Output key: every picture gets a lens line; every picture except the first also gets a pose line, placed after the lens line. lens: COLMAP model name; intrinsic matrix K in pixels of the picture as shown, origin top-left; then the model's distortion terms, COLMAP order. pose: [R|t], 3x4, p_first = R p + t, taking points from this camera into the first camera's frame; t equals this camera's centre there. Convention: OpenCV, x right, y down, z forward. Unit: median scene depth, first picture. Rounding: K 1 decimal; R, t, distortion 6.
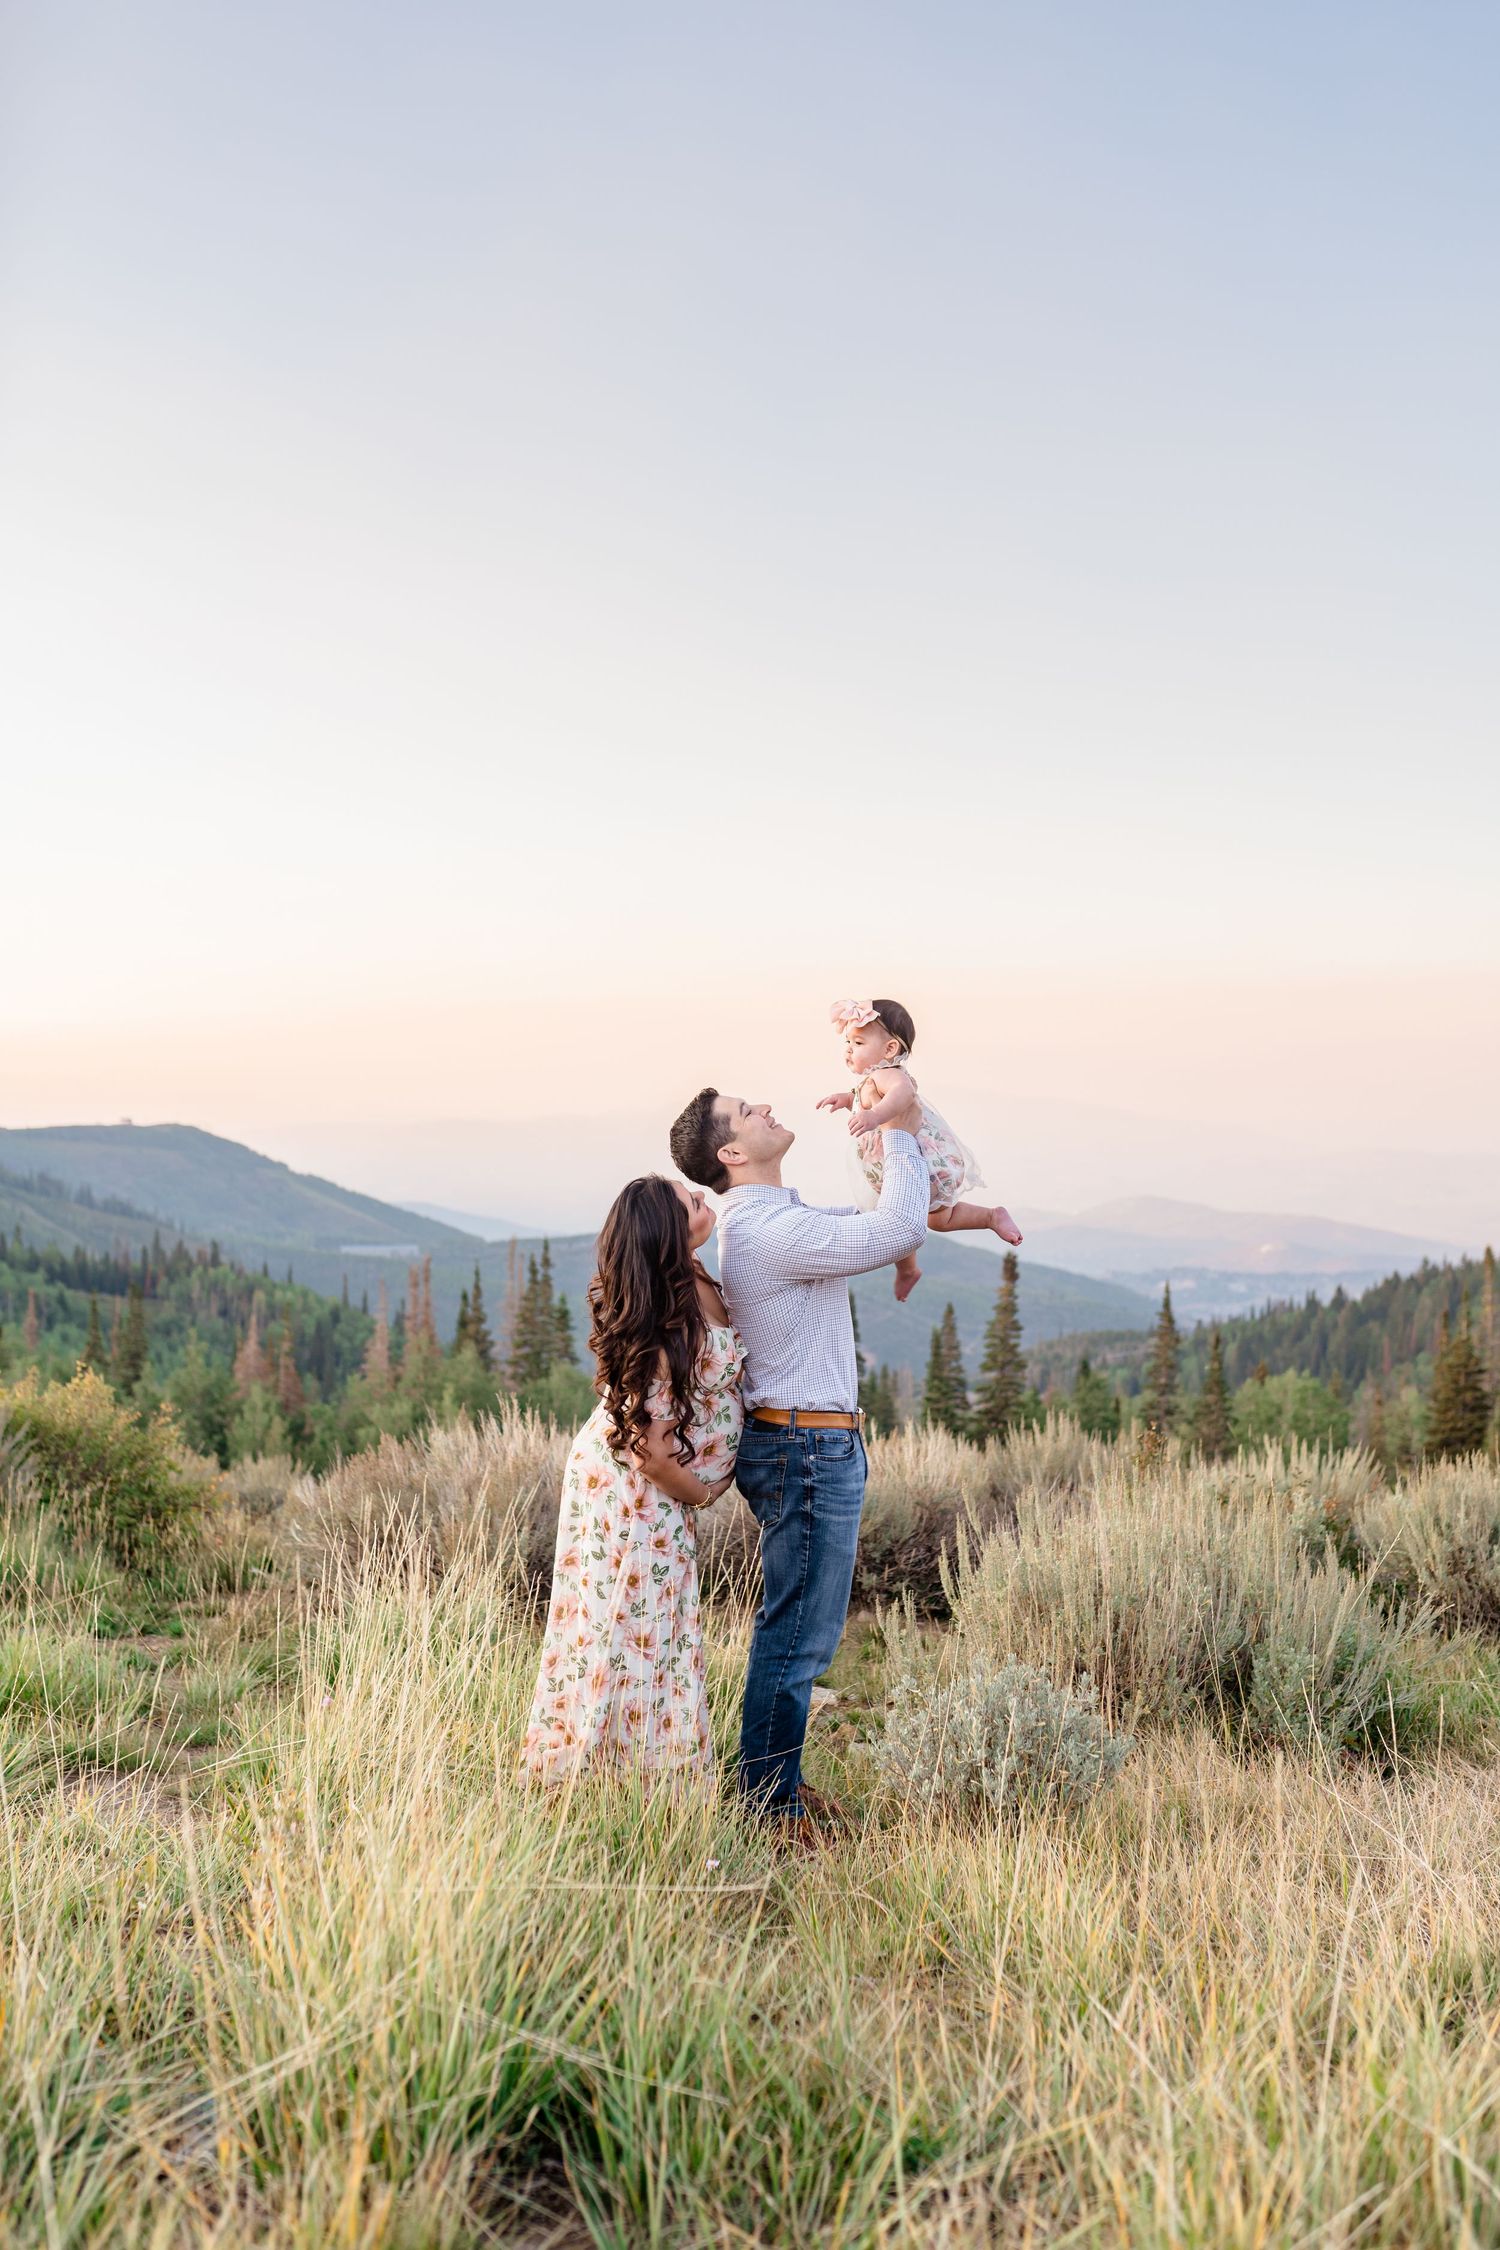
lens RADIAL K [[2193.3, 0, 750.0], [0, 2193.3, 1125.0], [0, 0, 1]] dist [0.001038, -0.030773]
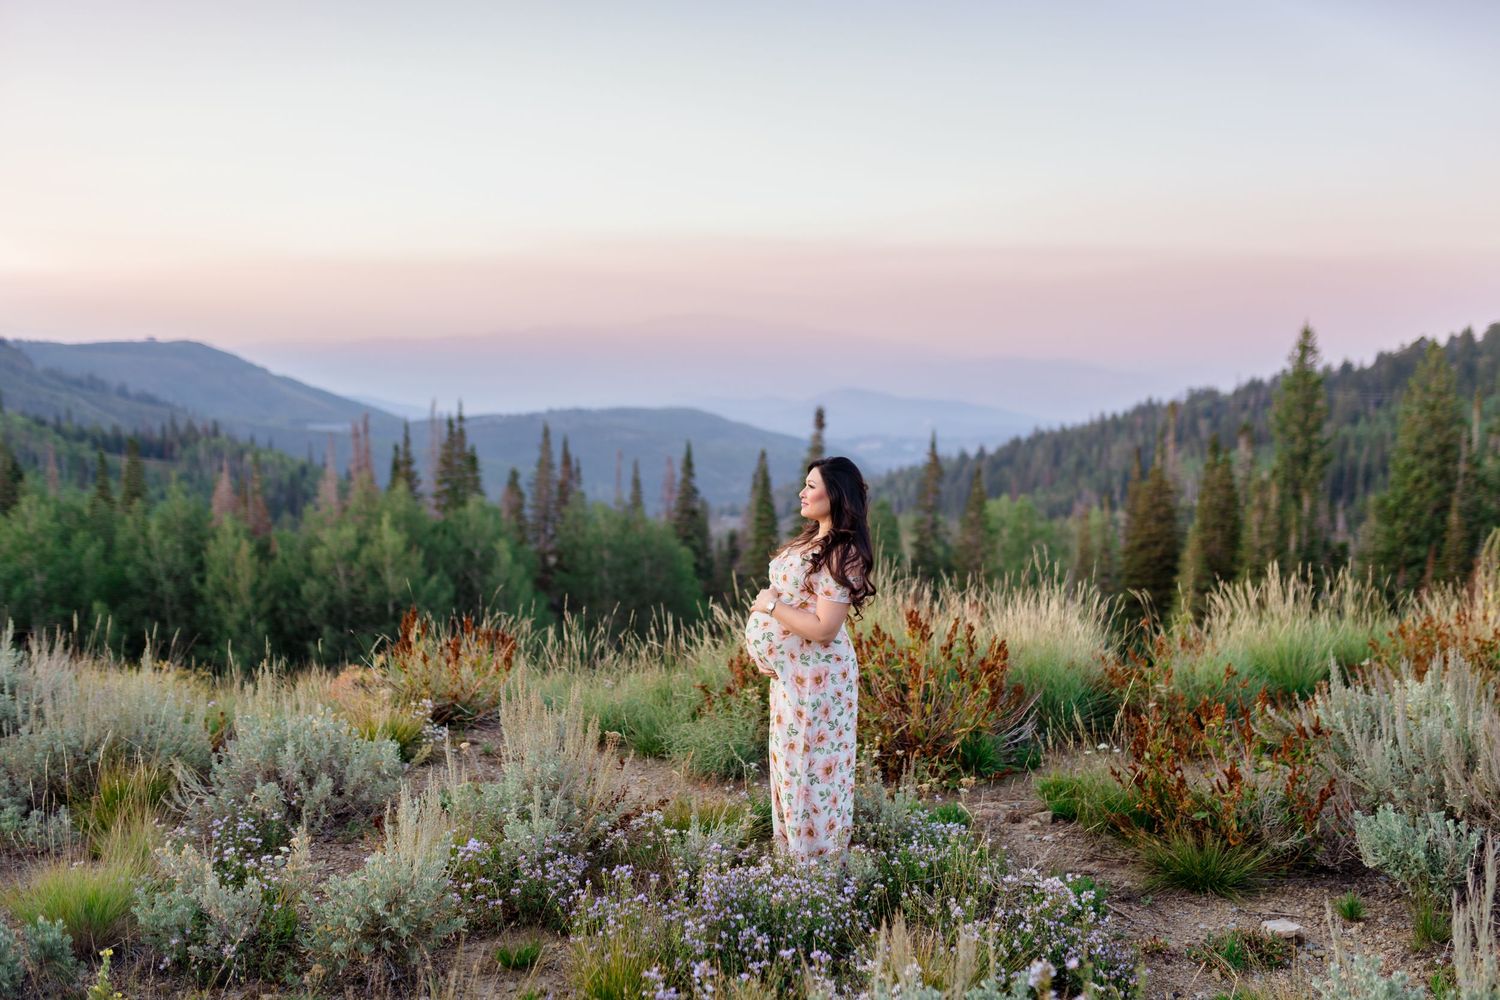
lens RADIAL K [[1462.2, 0, 750.0], [0, 1462.2, 500.0], [0, 0, 1]] dist [0.001038, -0.030773]
pose [[0.994013, -0.013755, 0.108394, -0.018188], [0.001947, 0.994116, 0.108302, 0.018308], [-0.109246, -0.107442, 0.988191, 0.131504]]
